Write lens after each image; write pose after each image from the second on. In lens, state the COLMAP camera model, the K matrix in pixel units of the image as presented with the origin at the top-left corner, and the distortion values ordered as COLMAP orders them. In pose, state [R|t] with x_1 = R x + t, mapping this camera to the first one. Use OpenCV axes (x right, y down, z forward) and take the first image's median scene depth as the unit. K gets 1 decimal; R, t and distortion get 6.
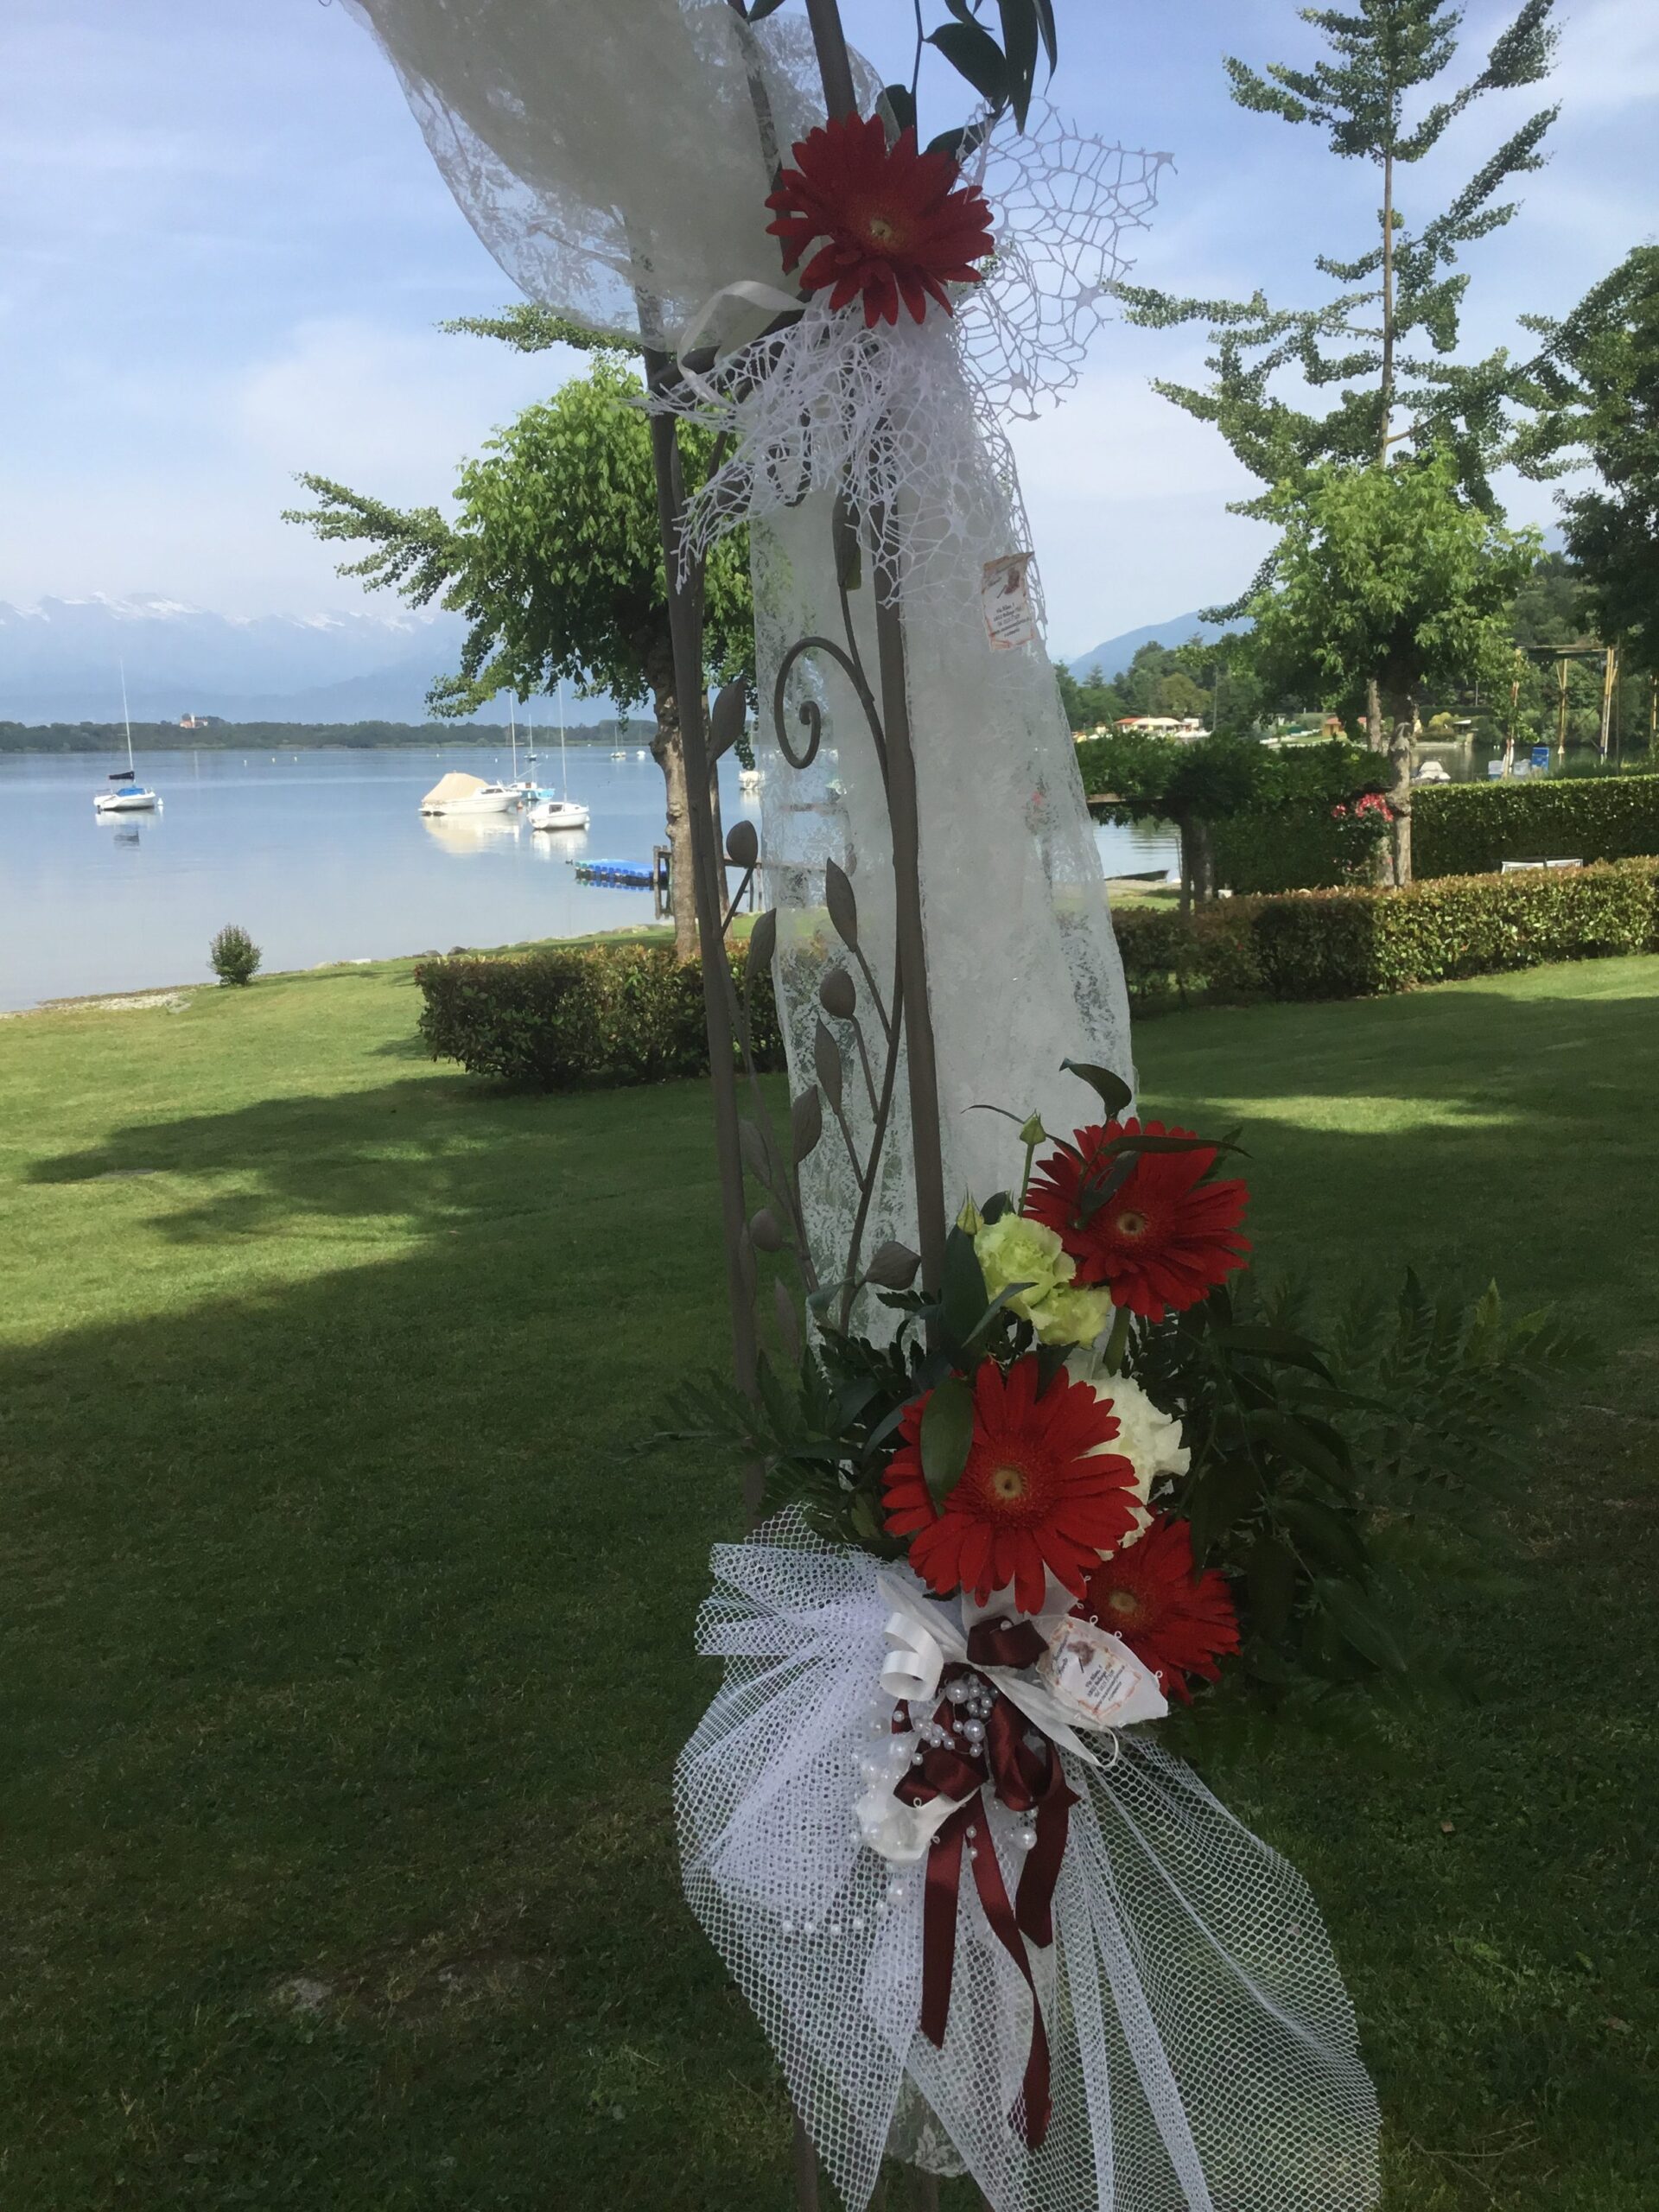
lens RADIAL K [[2027.7, 0, 831.6], [0, 2027.7, 1123.1], [0, 0, 1]] dist [0.018441, 0.000000]
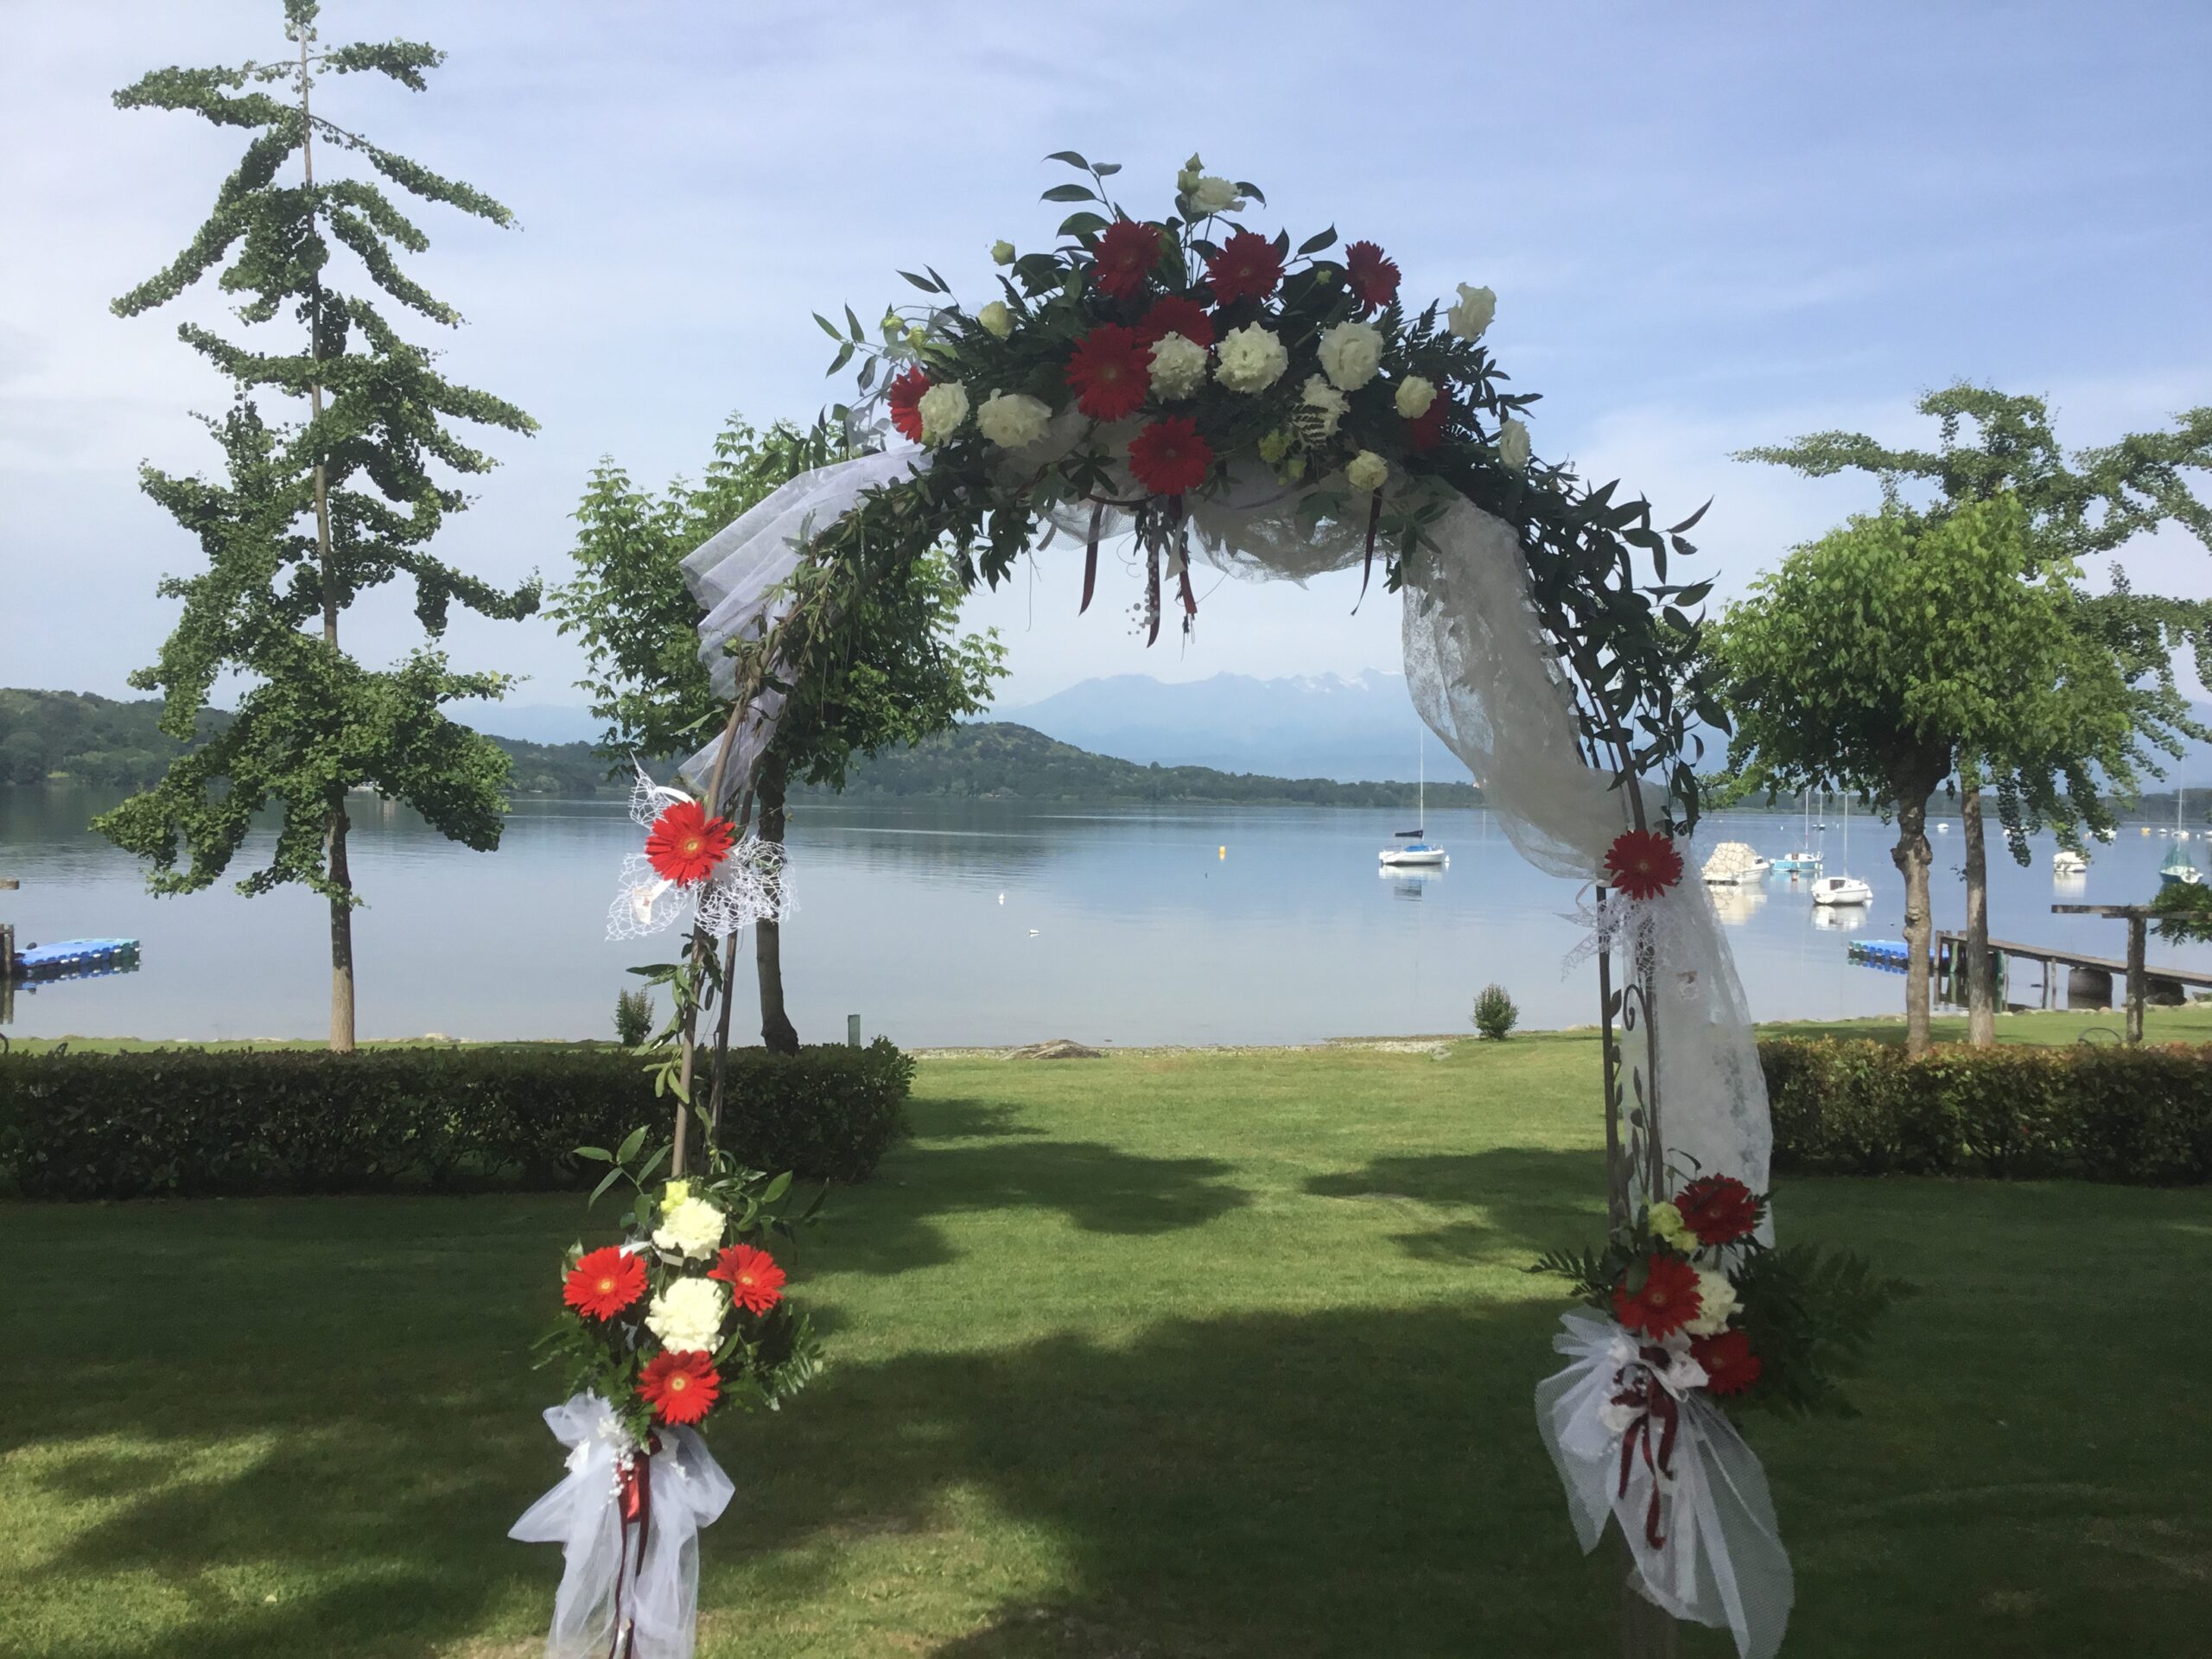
lens RADIAL K [[2027.7, 0, 1121.5], [0, 2027.7, 845.2], [0, 0, 1]] dist [0.018441, 0.000000]
pose [[0.887767, 0.044947, -0.458093, 0.042132], [-0.119646, 0.983545, -0.135365, 0.001804], [0.444471, 0.174982, 0.878537, -0.118307]]
